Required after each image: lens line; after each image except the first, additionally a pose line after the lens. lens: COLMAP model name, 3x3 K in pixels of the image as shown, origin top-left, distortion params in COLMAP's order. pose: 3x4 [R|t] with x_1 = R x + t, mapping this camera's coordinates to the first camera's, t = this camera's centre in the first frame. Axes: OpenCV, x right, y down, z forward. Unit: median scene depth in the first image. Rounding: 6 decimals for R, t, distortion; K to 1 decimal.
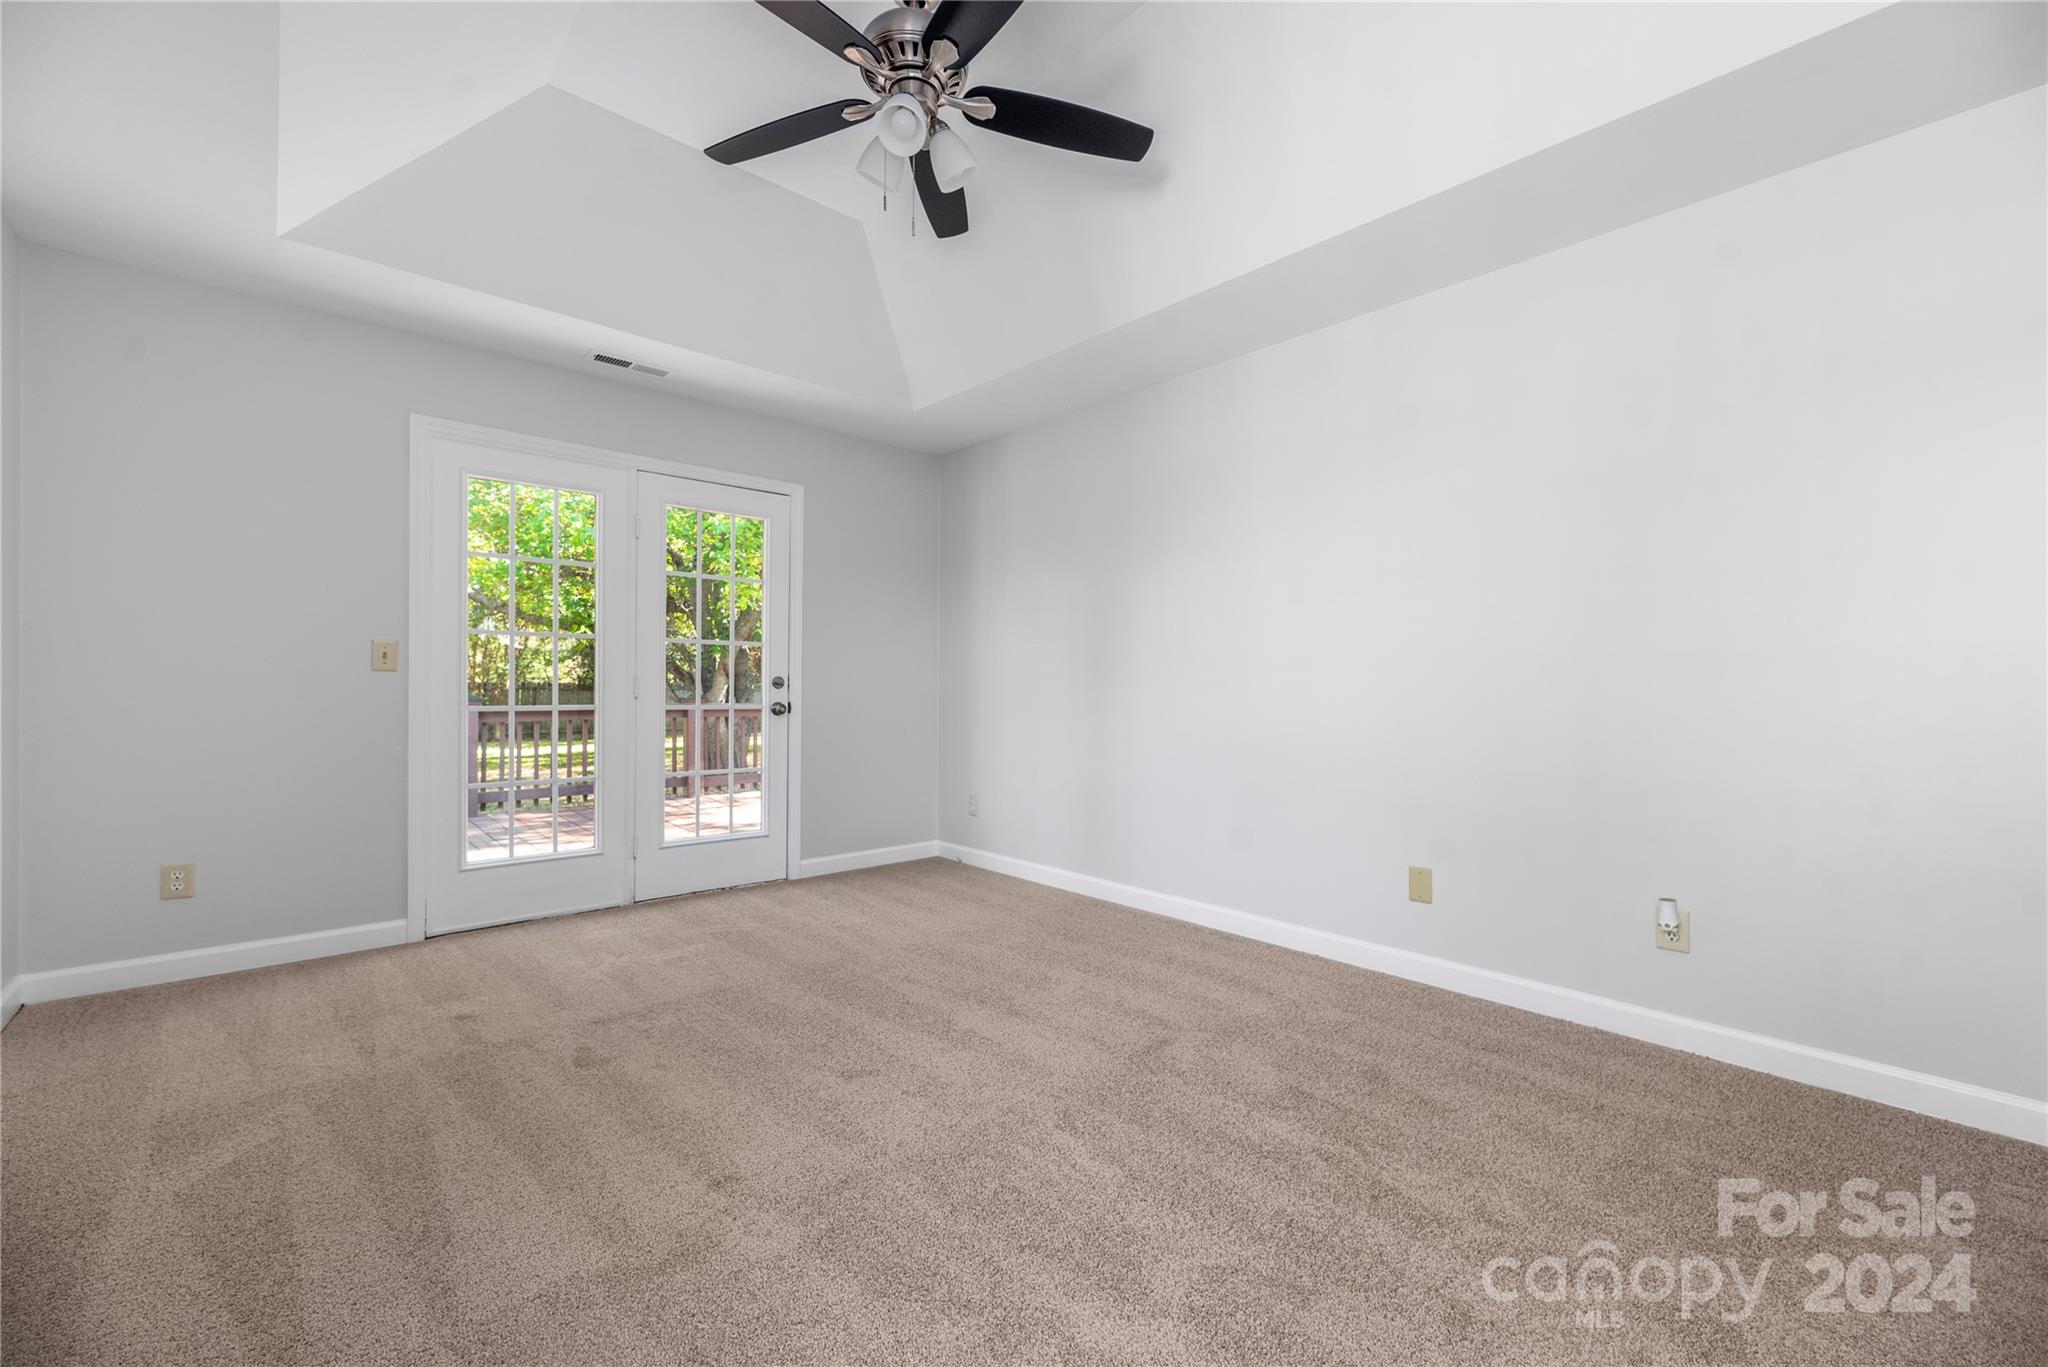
lens RADIAL K [[852.2, 0, 1026.9], [0, 852.2, 682.1], [0, 0, 1]] dist [-0.002231, -0.000759]
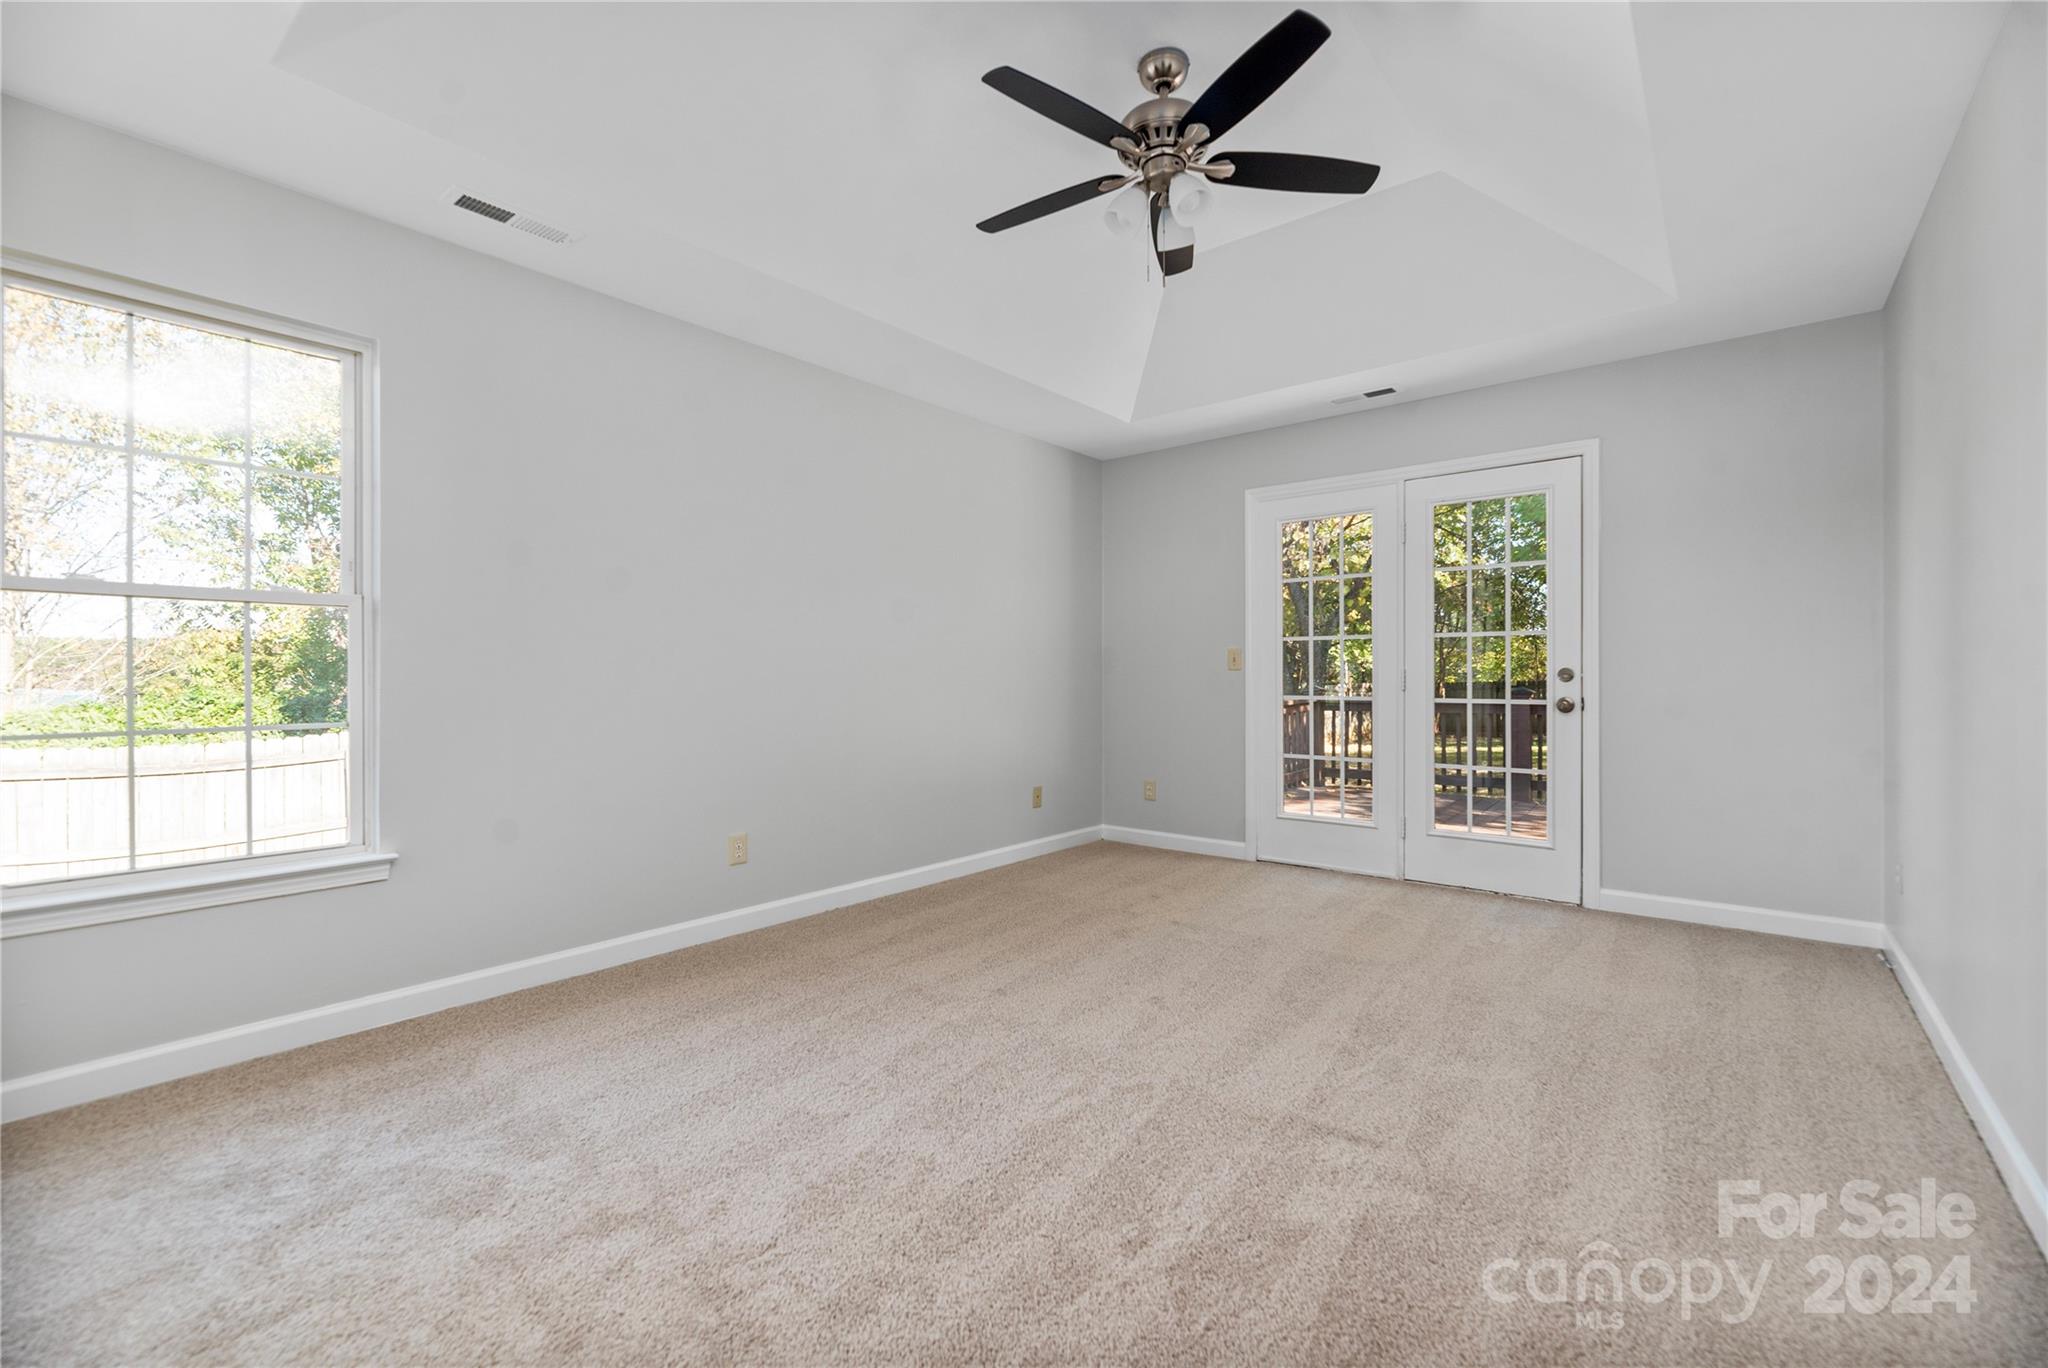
lens RADIAL K [[852.2, 0, 1026.9], [0, 852.2, 686.5], [0, 0, 1]] dist [-0.002231, -0.000759]
pose [[0.134618, -0.000125, -0.990898, 0.578219], [0.009308, 0.999956, 0.001138, 0.006653], [0.990854, -0.009377, 0.134613, 0.394113]]
